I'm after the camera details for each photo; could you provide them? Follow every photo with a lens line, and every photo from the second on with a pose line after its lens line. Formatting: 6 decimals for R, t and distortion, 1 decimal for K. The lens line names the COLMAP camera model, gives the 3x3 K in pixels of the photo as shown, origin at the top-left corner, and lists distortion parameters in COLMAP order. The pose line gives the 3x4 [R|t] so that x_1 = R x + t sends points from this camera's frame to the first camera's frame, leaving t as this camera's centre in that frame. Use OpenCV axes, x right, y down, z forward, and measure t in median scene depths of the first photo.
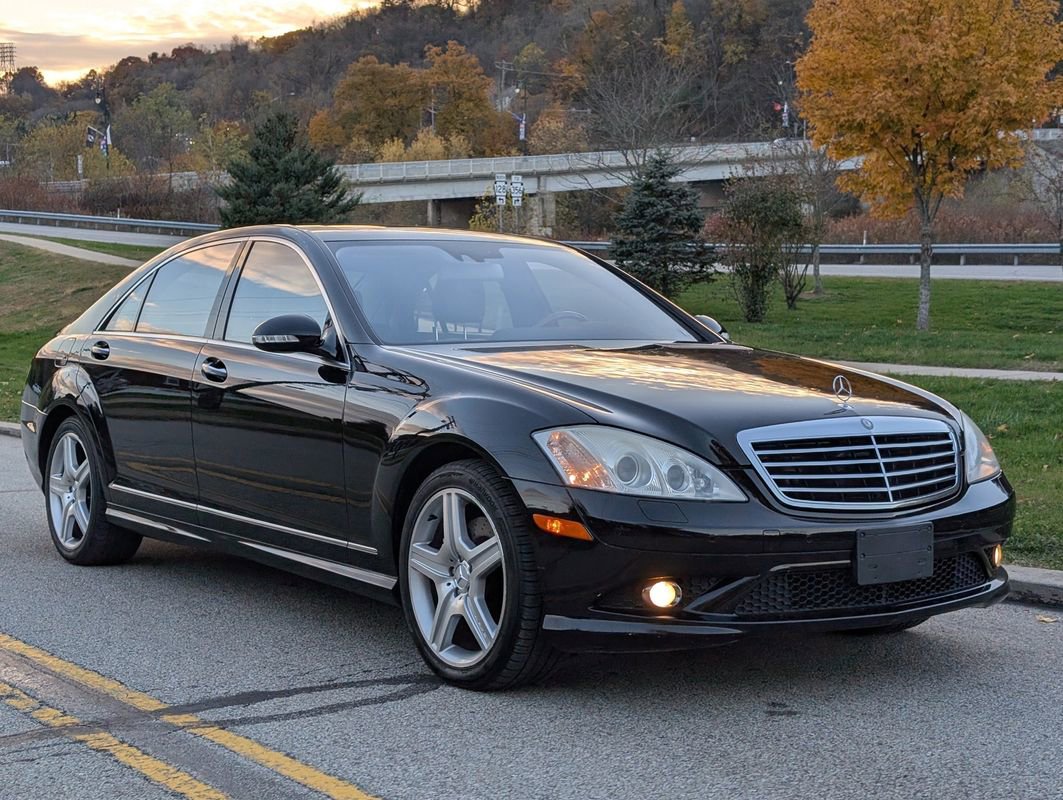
lens RADIAL K [[1641.0, 0, 518.7], [0, 1641.0, 403.6], [0, 0, 1]] dist [0.229110, -0.967504]
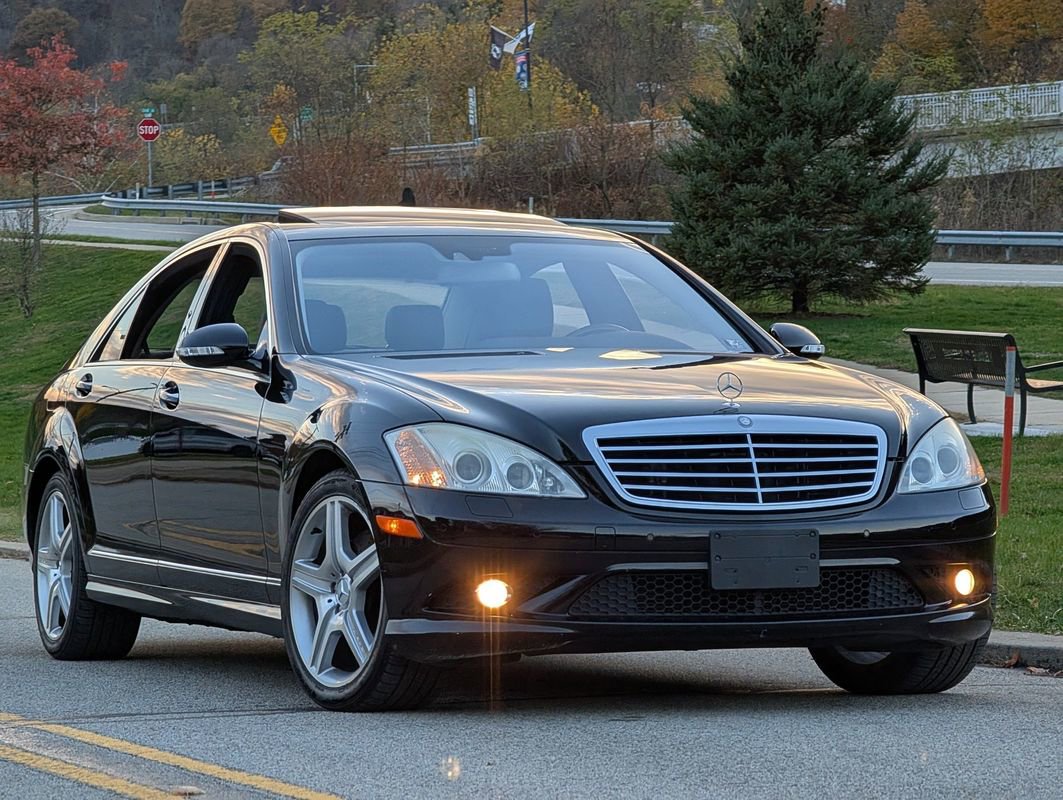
lens RADIAL K [[3742.4, 0, 567.5], [0, 3742.4, 450.9], [0, 0, 1]] dist [0.482555, -1.921620]
pose [[0.970103, -0.010958, -0.242446, 0.132096], [-0.000122, 0.998958, -0.045639, 0.026369], [0.242693, 0.044304, 0.969091, -0.223744]]
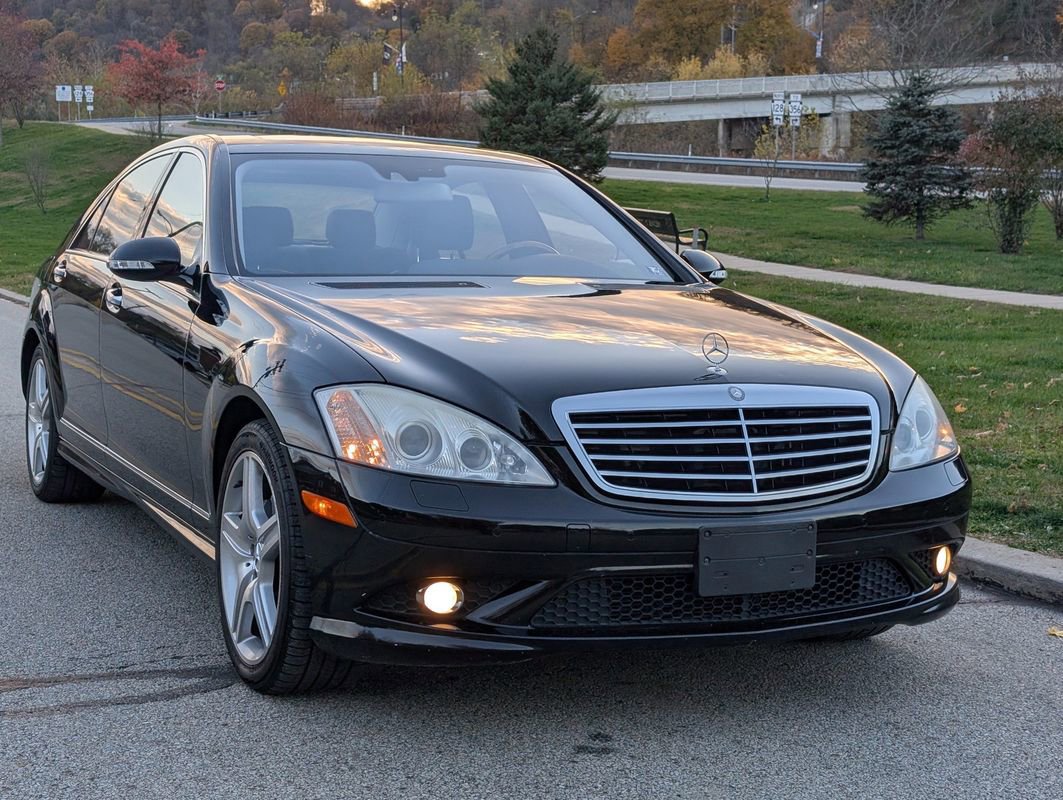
lens RADIAL K [[1637.9, 0, 552.7], [0, 1637.9, 395.9], [0, 0, 1]] dist [0.267284, -1.302189]
pose [[0.986882, 0.038372, -0.156819, 0.052589], [-0.031624, 0.998473, 0.045299, -0.004208], [0.158318, -0.039745, 0.986588, 0.043132]]
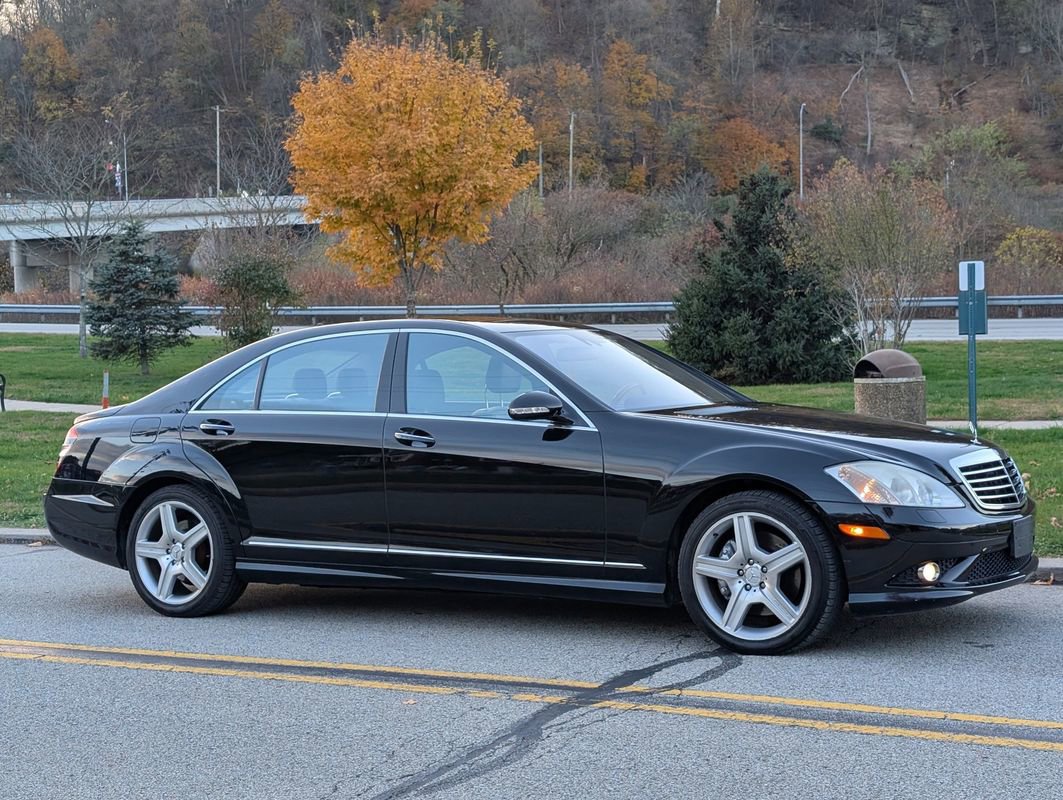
lens RADIAL K [[1641.0, 0, 518.7], [0, 1641.0, 403.6], [0, 0, 1]] dist [0.229110, -0.967504]
pose [[0.915127, -0.033603, 0.401763, -0.168169], [0.047455, 0.998571, -0.024573, -0.003283], [-0.400363, 0.041553, 0.915414, -0.044718]]
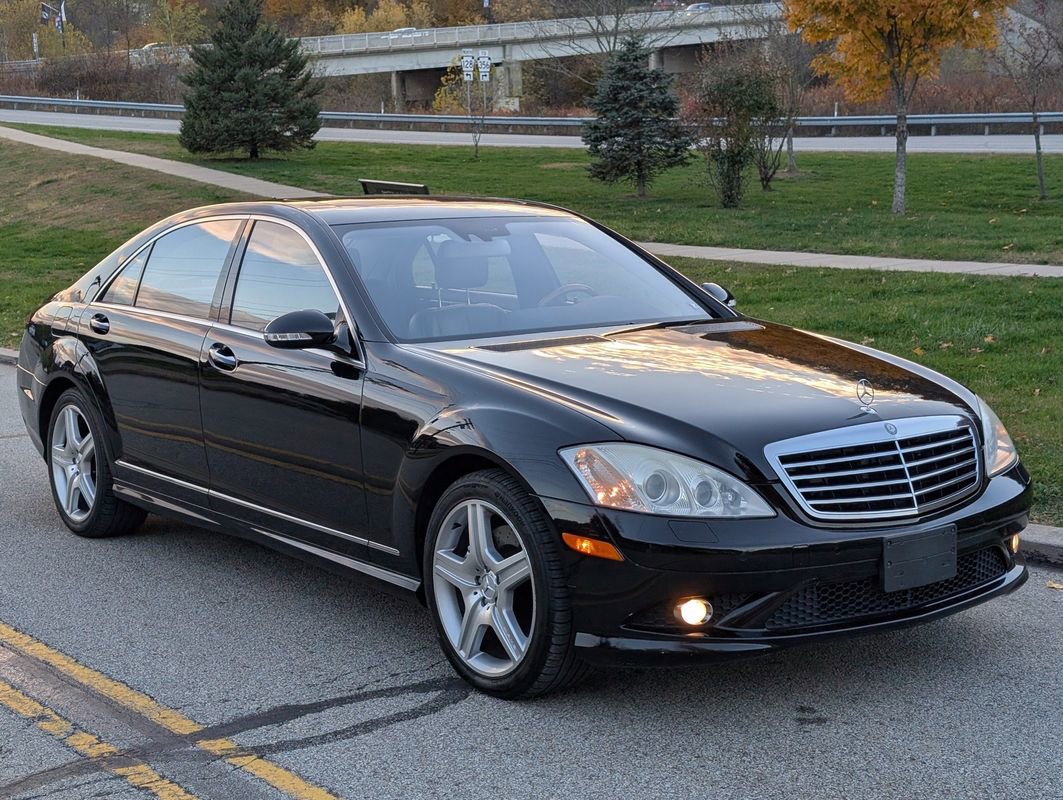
lens RADIAL K [[1639.3, 0, 531.5], [0, 1639.3, 400.0], [0, 0, 1]] dist [0.215854, -0.876258]
pose [[0.999393, -0.024480, 0.024801, -0.006687], [0.022491, 0.996736, 0.077529, -0.018592], [-0.026618, -0.076924, 0.996682, 0.001957]]
